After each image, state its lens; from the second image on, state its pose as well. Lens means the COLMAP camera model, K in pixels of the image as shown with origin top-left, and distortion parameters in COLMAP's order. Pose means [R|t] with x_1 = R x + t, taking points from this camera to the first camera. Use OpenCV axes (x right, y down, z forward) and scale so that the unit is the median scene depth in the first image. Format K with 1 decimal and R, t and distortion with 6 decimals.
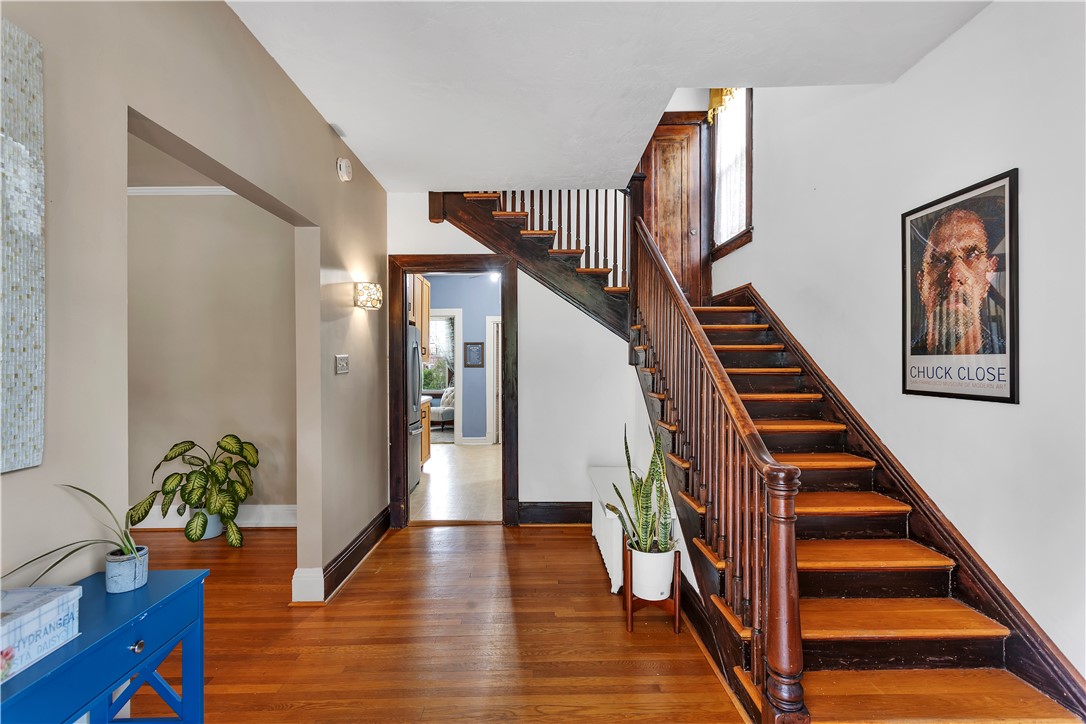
lens RADIAL K [[511.1, 0, 544.1], [0, 511.1, 361.6], [0, 0, 1]] dist [-0.001407, 0.002102]
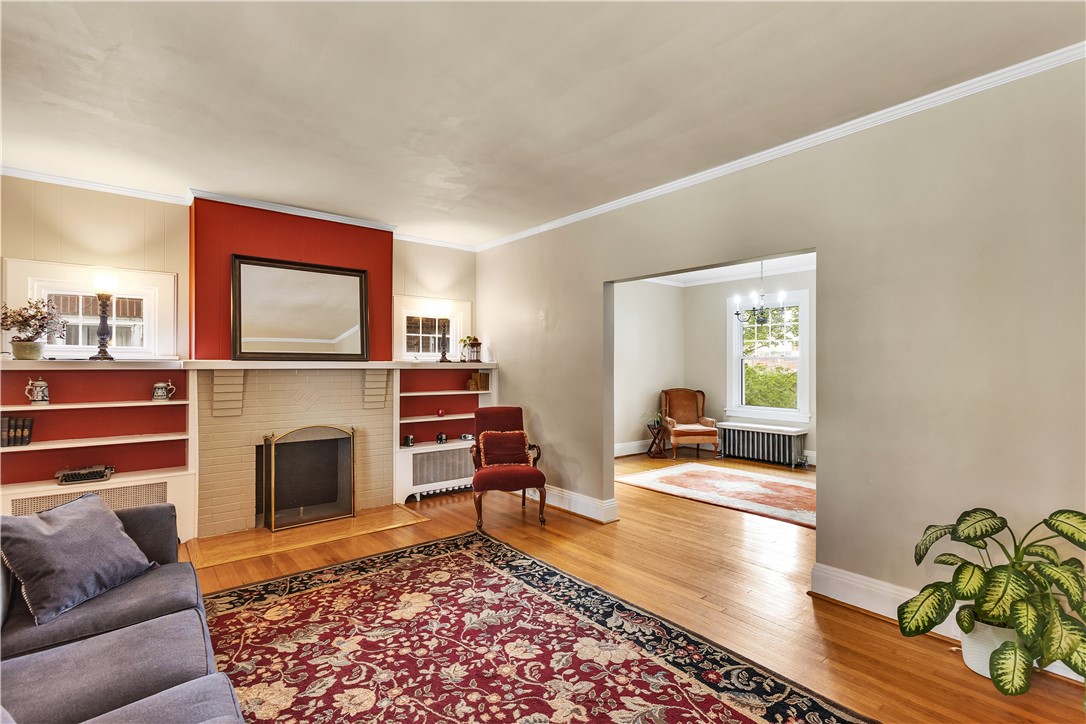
lens RADIAL K [[511.1, 0, 544.1], [0, 511.1, 361.6], [0, 0, 1]] dist [-0.001407, 0.002102]
pose [[0.625820, 0.000424, -0.779967, -0.673027], [-0.006446, 0.999969, -0.004628, -0.005410], [0.779941, 0.007924, 0.625803, 0.303700]]
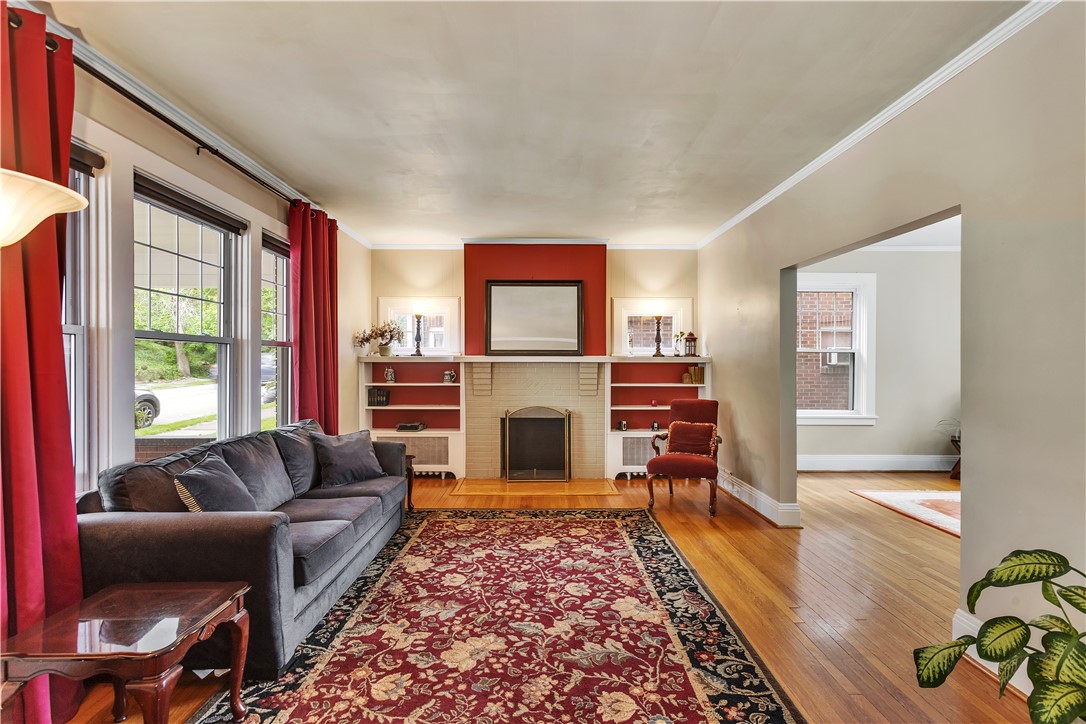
lens RADIAL K [[515.2, 0, 537.5], [0, 515.2, 360.6], [0, 0, 1]] dist [0.001188, 0.000989]
pose [[-0.005610, 0.004321, -0.999975, -0.332478], [-0.002674, 0.999987, 0.004336, -0.000965], [0.999981, 0.002699, -0.005598, 0.704923]]
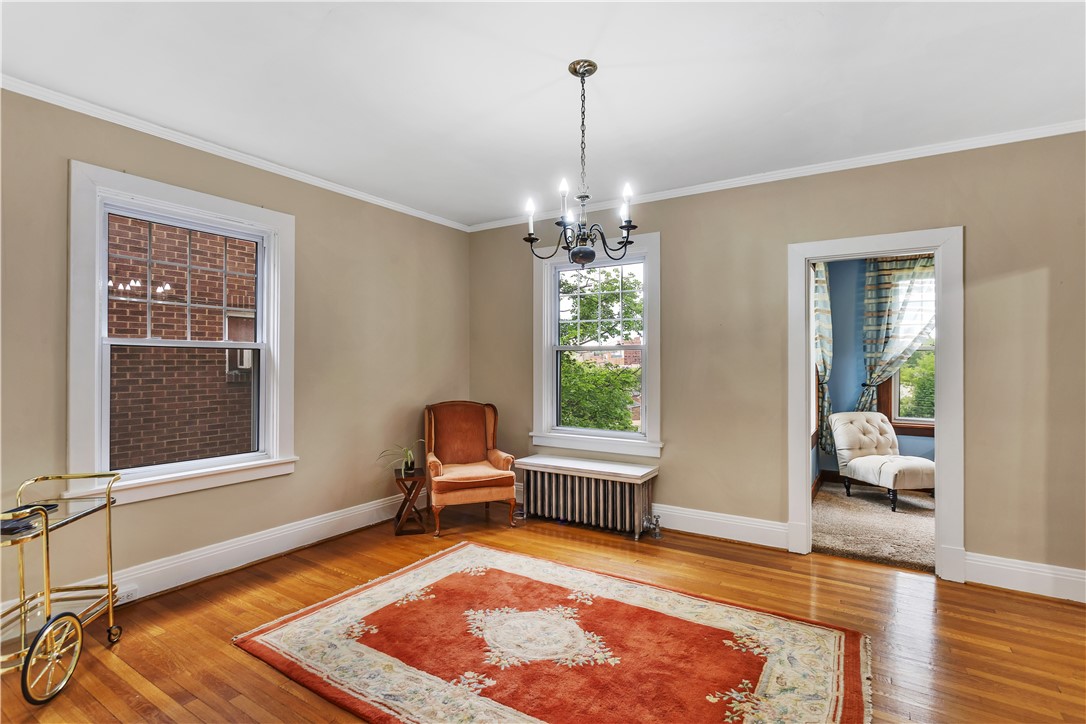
lens RADIAL K [[517.0, 0, 544.6], [0, 517.0, 360.9], [0, 0, 1]] dist [-0.003101, 0.000571]
pose [[0.834748, 0.003329, -0.550622, -1.208361], [-0.005028, 0.999986, -0.001577, -0.002733], [0.550609, 0.004085, 0.834753, 1.331177]]
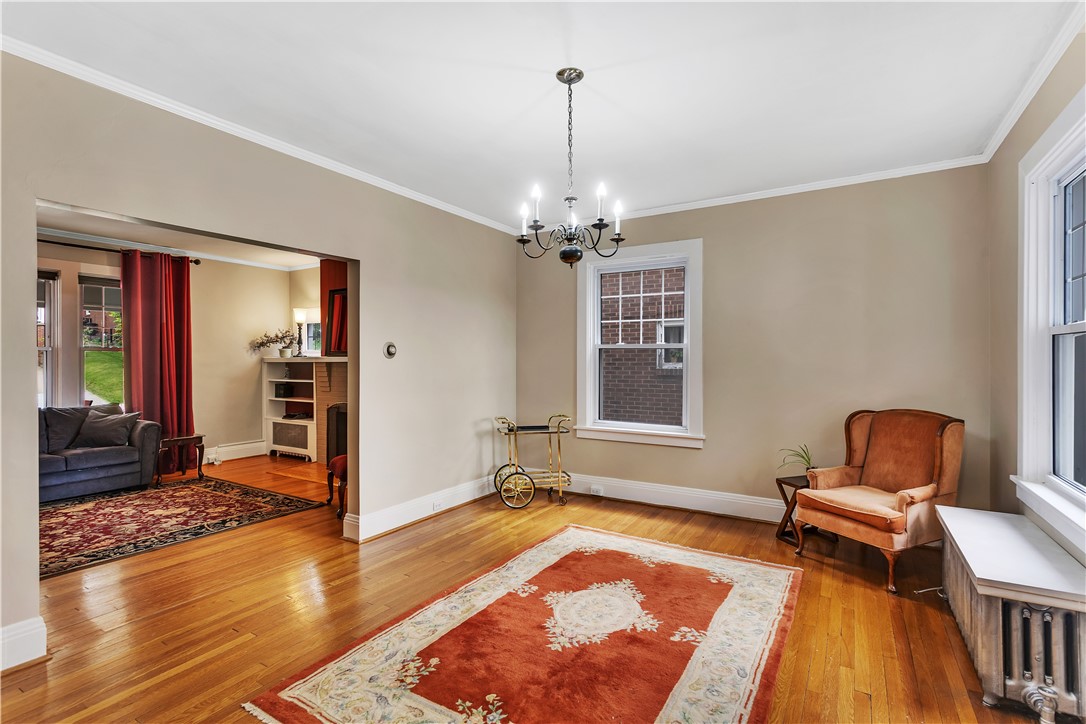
lens RADIAL K [[517.0, 0, 544.6], [0, 517.0, 360.9], [0, 0, 1]] dist [-0.003101, 0.000571]
pose [[-0.530700, 0.006749, -0.847533, -0.872655], [0.003515, 0.999977, 0.005762, -0.000831], [0.847552, 0.000079, -0.530712, 2.421252]]
